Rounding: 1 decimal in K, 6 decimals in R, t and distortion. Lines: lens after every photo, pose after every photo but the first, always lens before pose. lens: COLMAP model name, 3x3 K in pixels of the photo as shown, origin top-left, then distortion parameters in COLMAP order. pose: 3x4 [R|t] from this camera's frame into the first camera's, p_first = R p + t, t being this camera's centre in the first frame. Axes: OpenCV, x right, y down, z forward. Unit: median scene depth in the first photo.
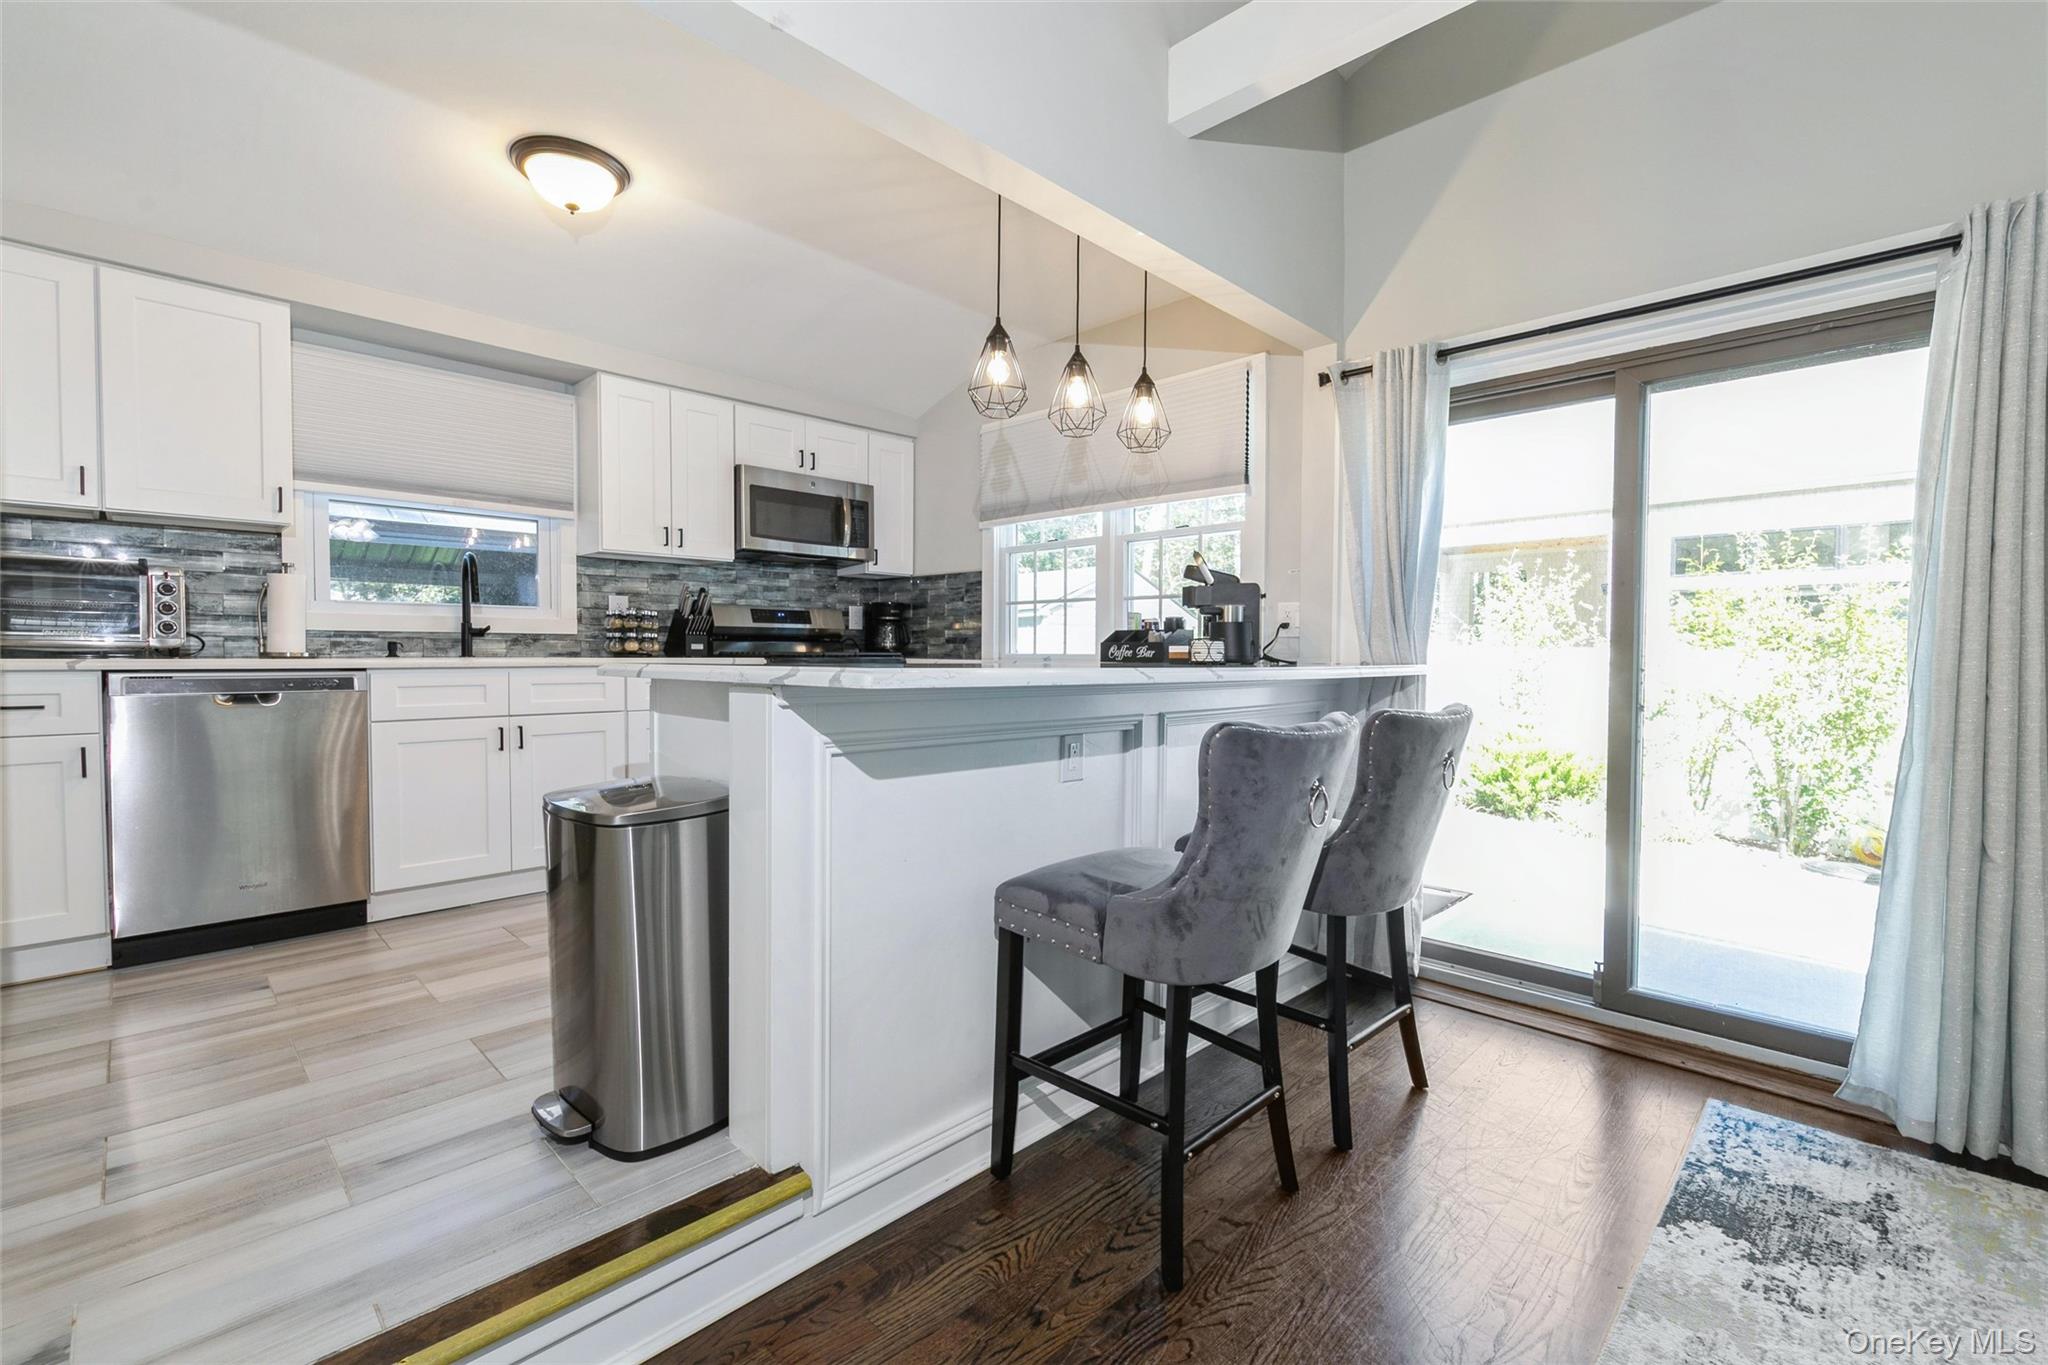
lens RADIAL K [[883.6, 0, 1027.5], [0, 883.6, 674.5], [0, 0, 1]] dist [0.000508, -0.000020]
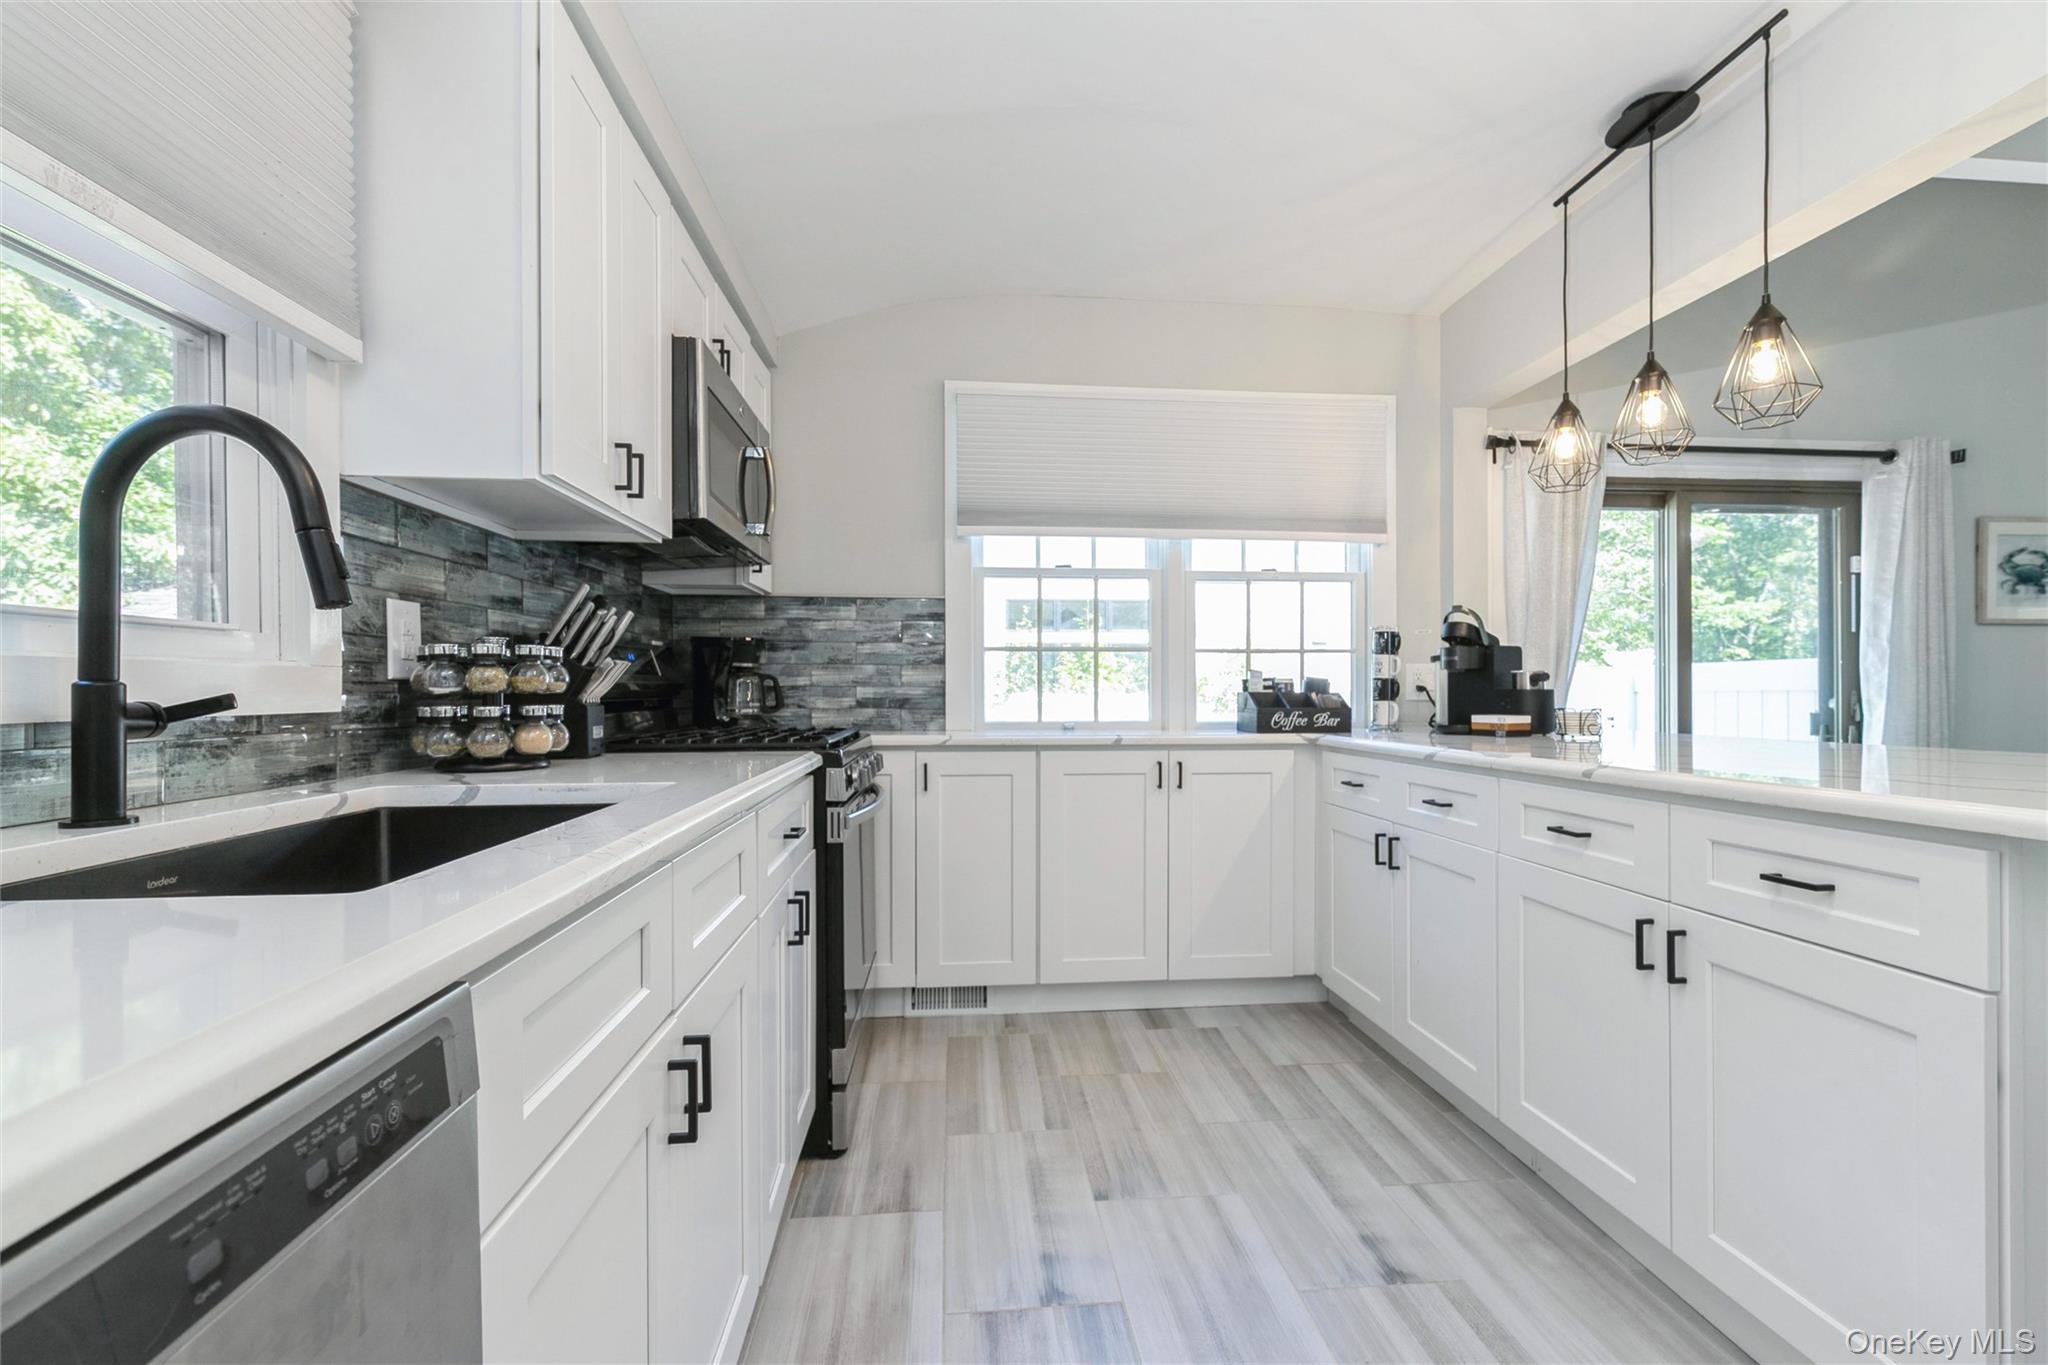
lens RADIAL K [[903.9, 0, 1041.6], [0, 903.9, 693.5], [0, 0, 1]] dist [0.000032, 0.000054]
pose [[0.639151, -0.008273, 0.769037, -0.633611], [0.024542, 0.999652, -0.009642, -0.044805], [-0.768690, 0.025036, 0.639132, 0.614570]]
